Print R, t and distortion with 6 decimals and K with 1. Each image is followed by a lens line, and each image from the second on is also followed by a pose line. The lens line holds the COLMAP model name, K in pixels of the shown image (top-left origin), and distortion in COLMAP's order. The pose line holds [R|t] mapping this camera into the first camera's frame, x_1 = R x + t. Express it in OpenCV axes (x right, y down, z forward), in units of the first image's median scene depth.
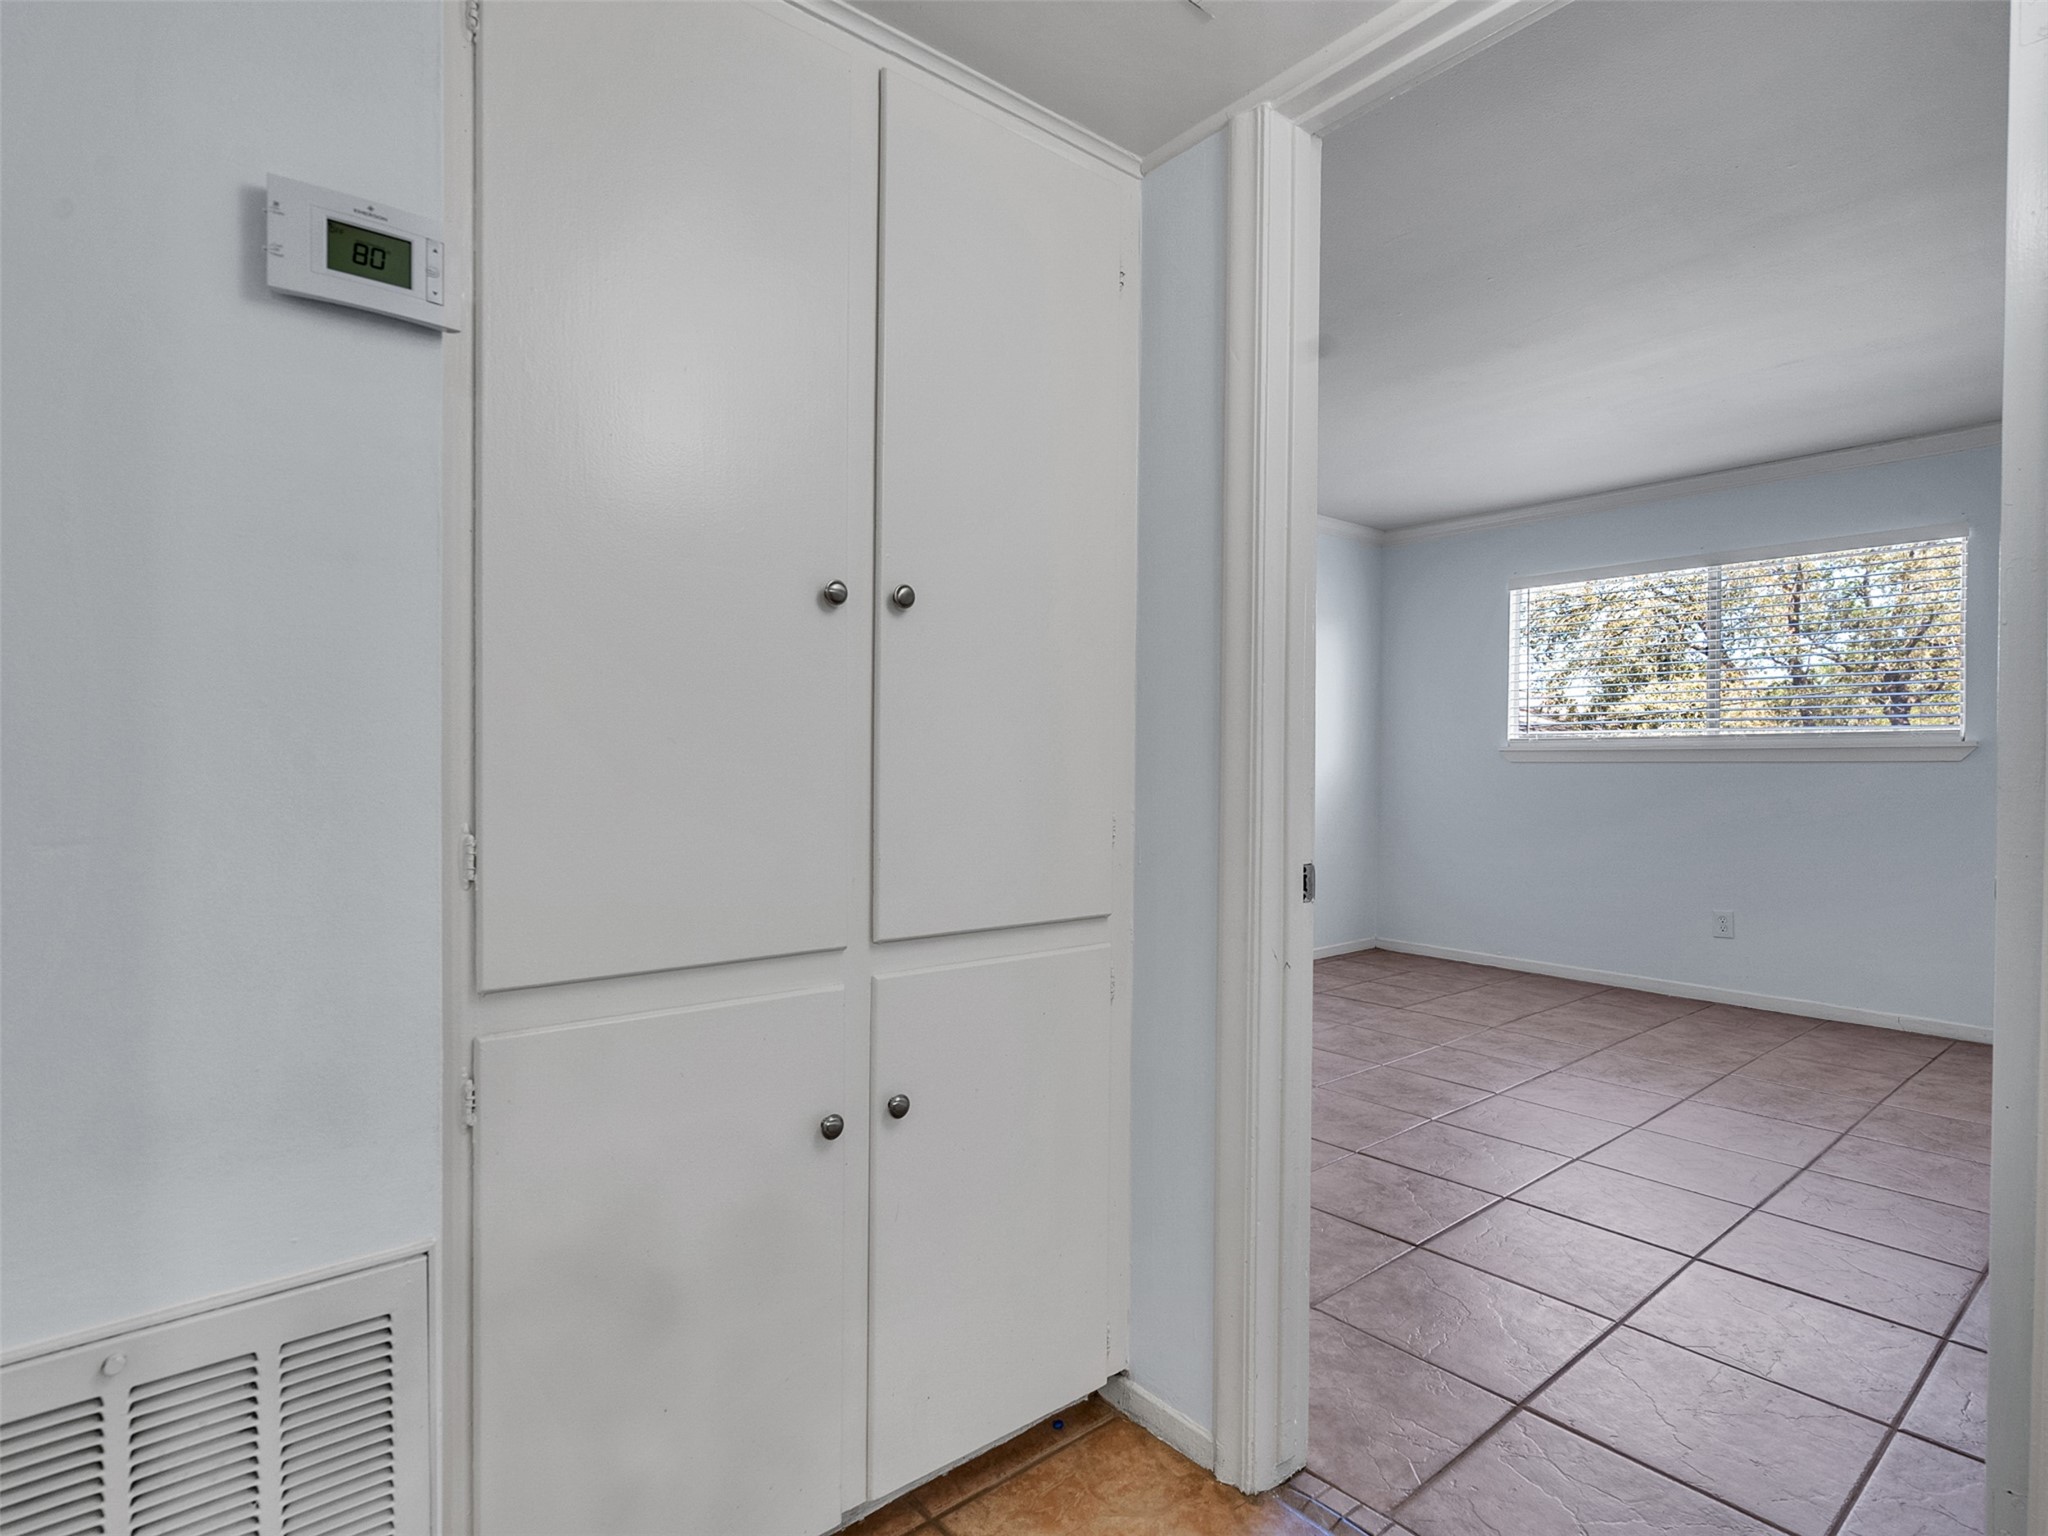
lens RADIAL K [[1046.9, 0, 1002.3], [0, 1046.9, 779.3], [0, 0, 1]] dist [-0.006890, 0.003194]
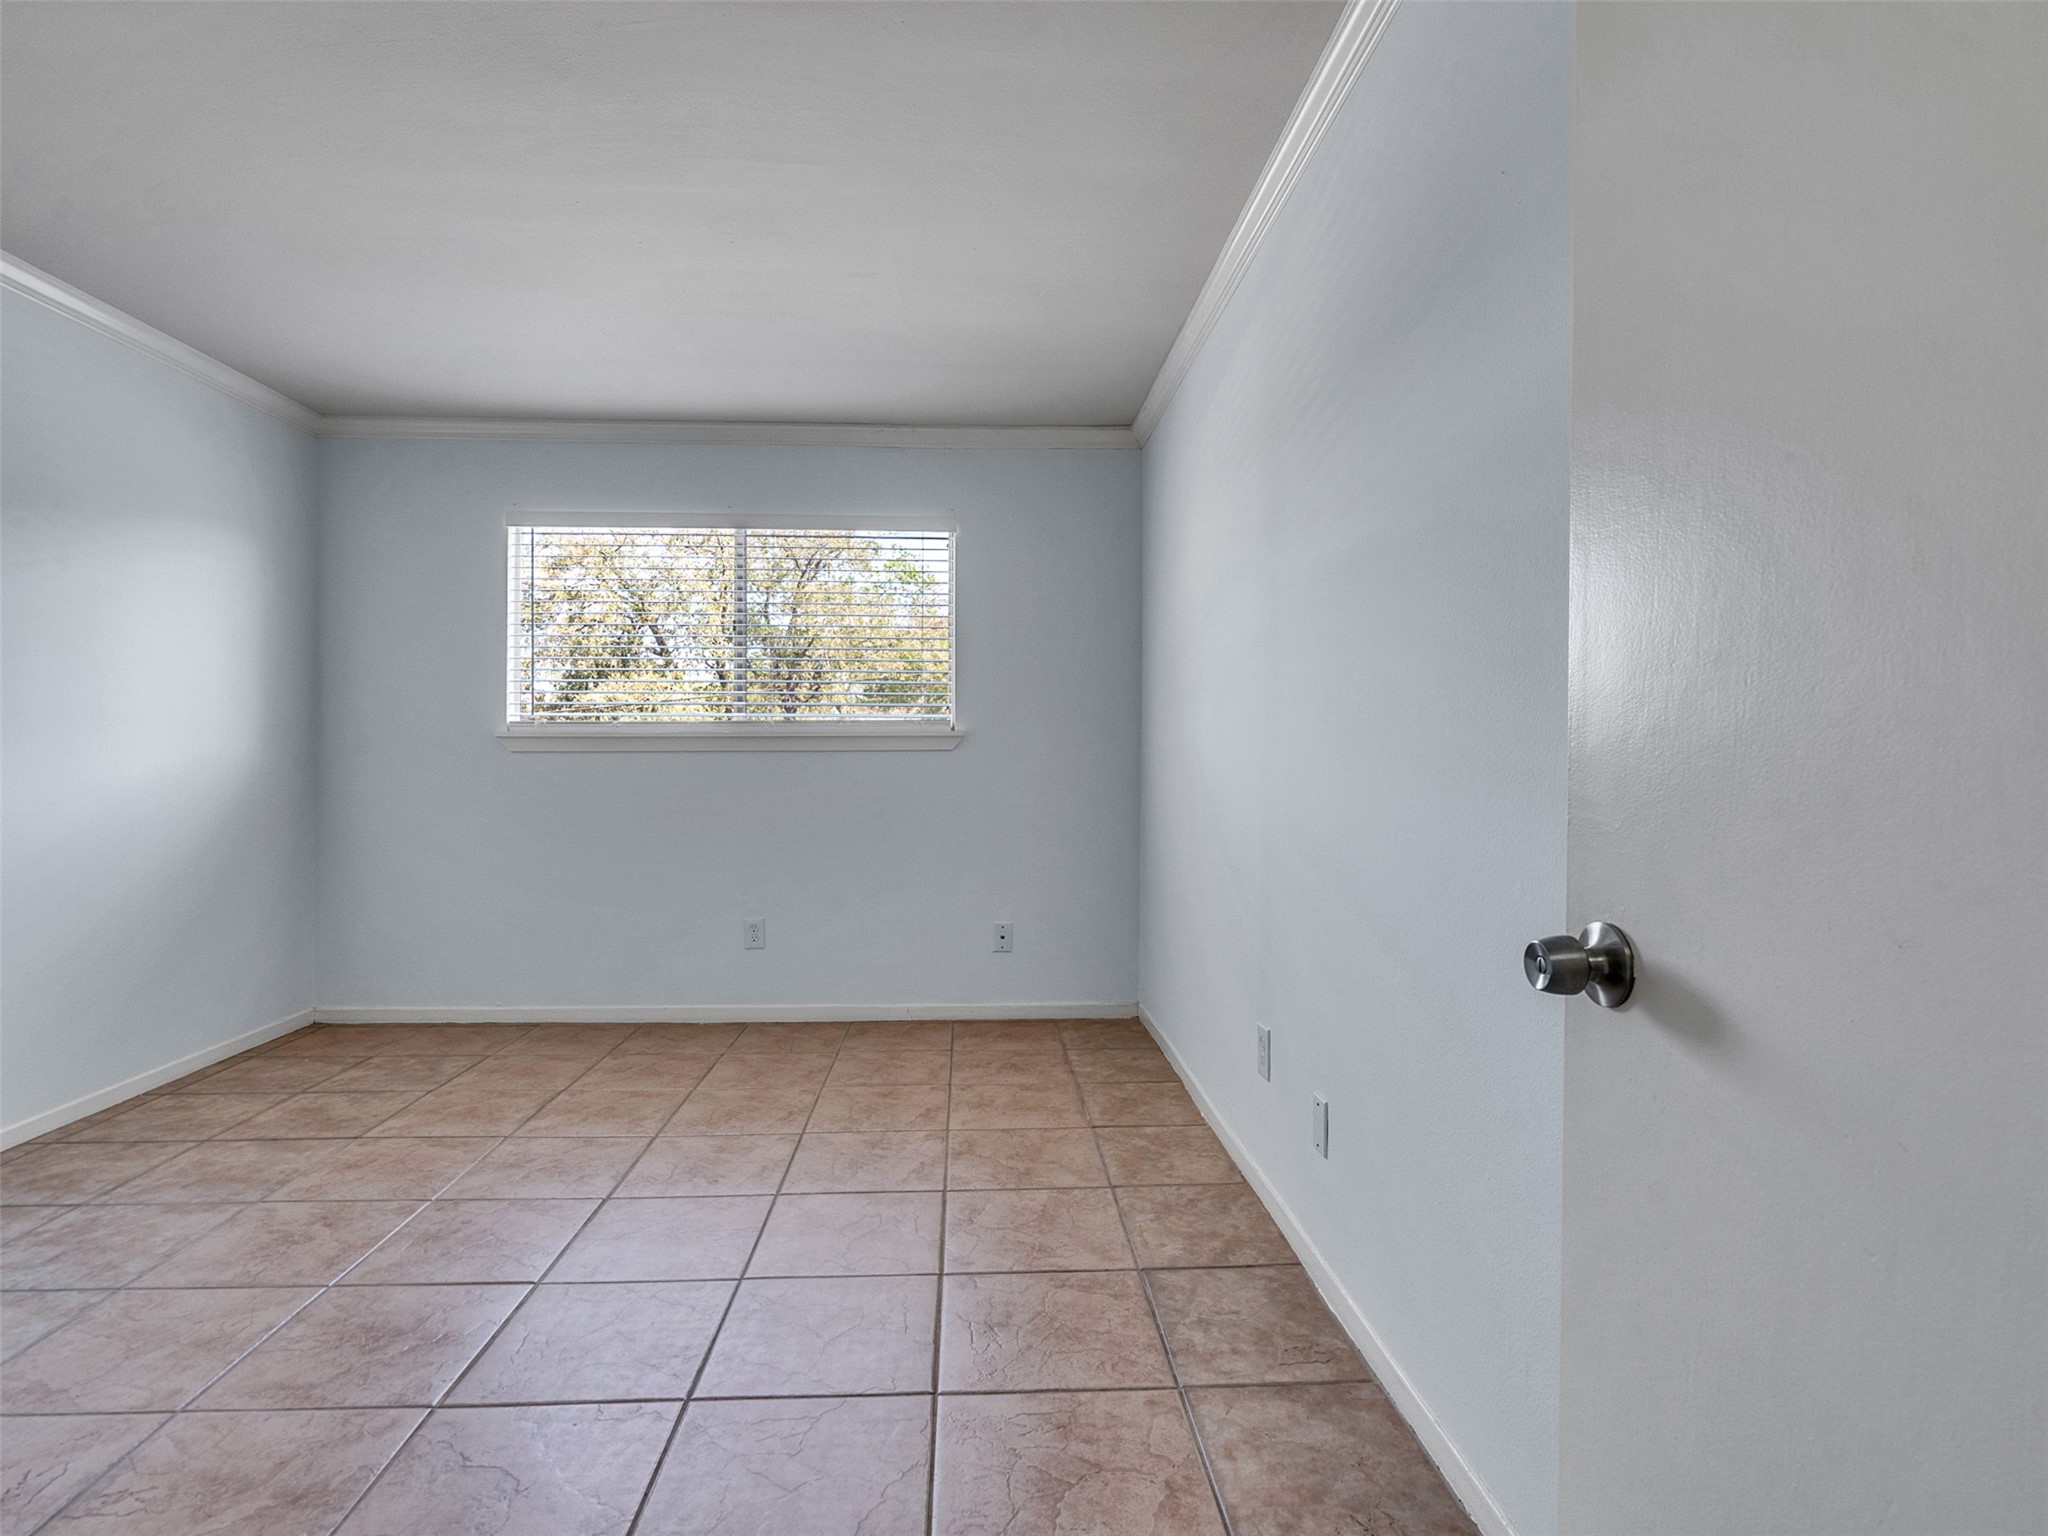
lens RADIAL K [[1046.9, 0, 1014.3], [0, 1046.9, 760.2], [0, 0, 1]] dist [-0.006890, 0.003194]
pose [[0.595081, -0.007719, 0.803628, 0.102728], [0.015190, 0.999883, -0.001644, -0.004124], [-0.803522, 0.013185, 0.595129, 0.280605]]
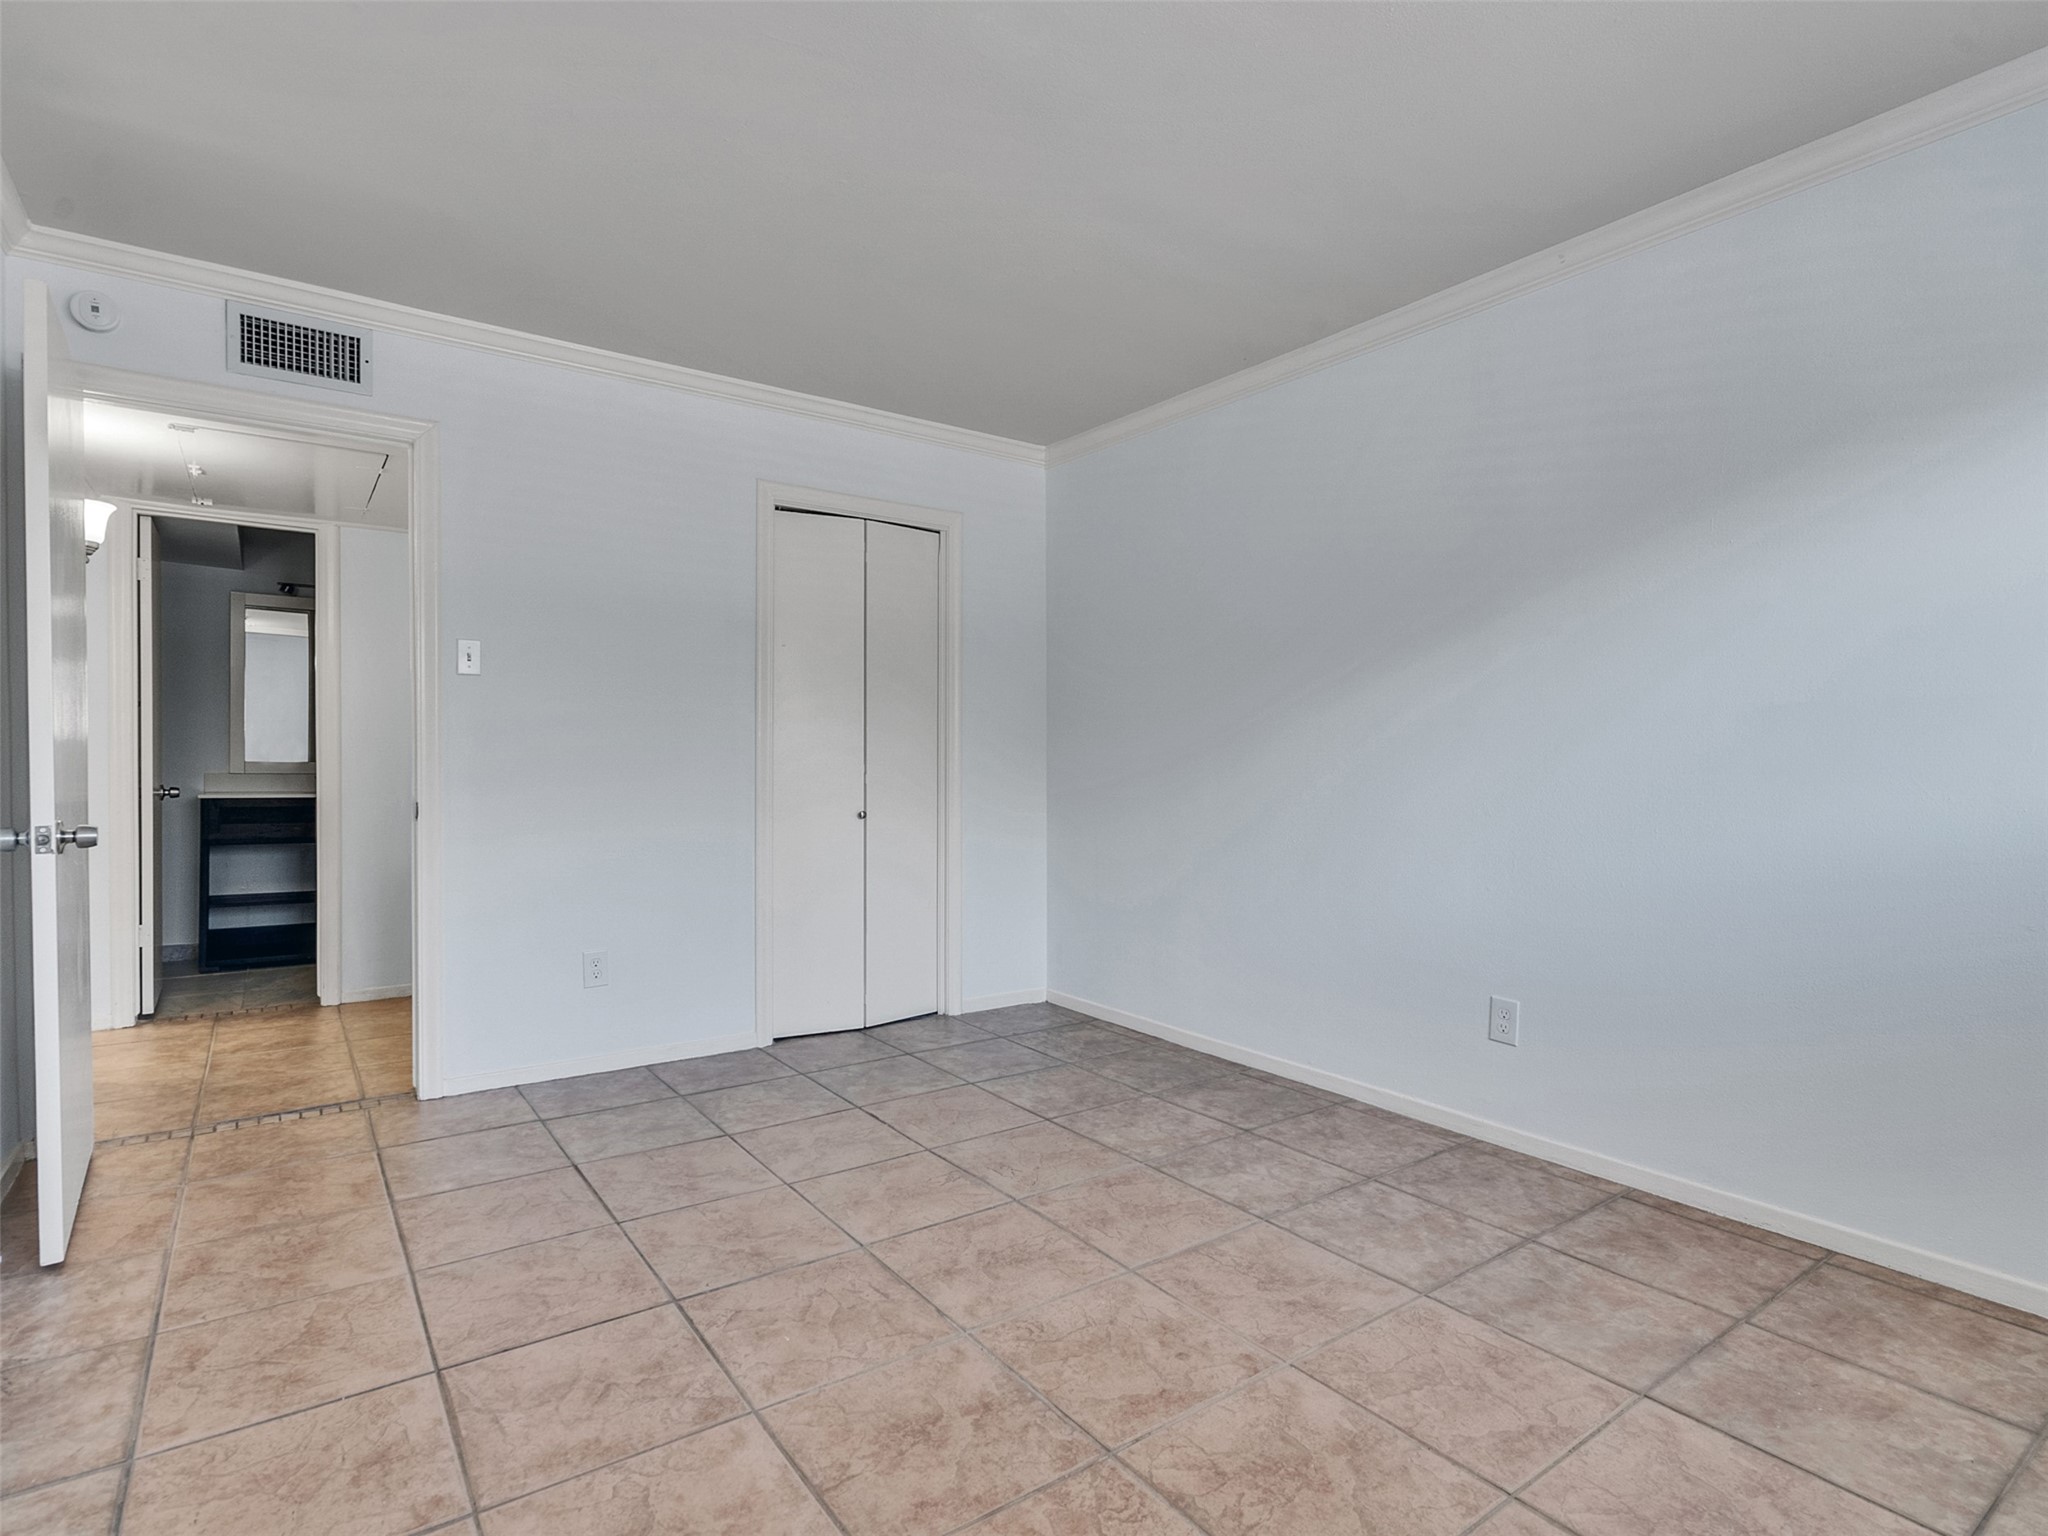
lens RADIAL K [[1046.9, 0, 1024.1], [0, 1046.9, 764.5], [0, 0, 1]] dist [-0.006890, 0.003194]
pose [[-0.052450, 0.007435, -0.998596, 0.742969], [-0.023268, 0.999692, 0.008665, -0.012255], [0.998352, 0.023690, -0.052261, 0.749923]]
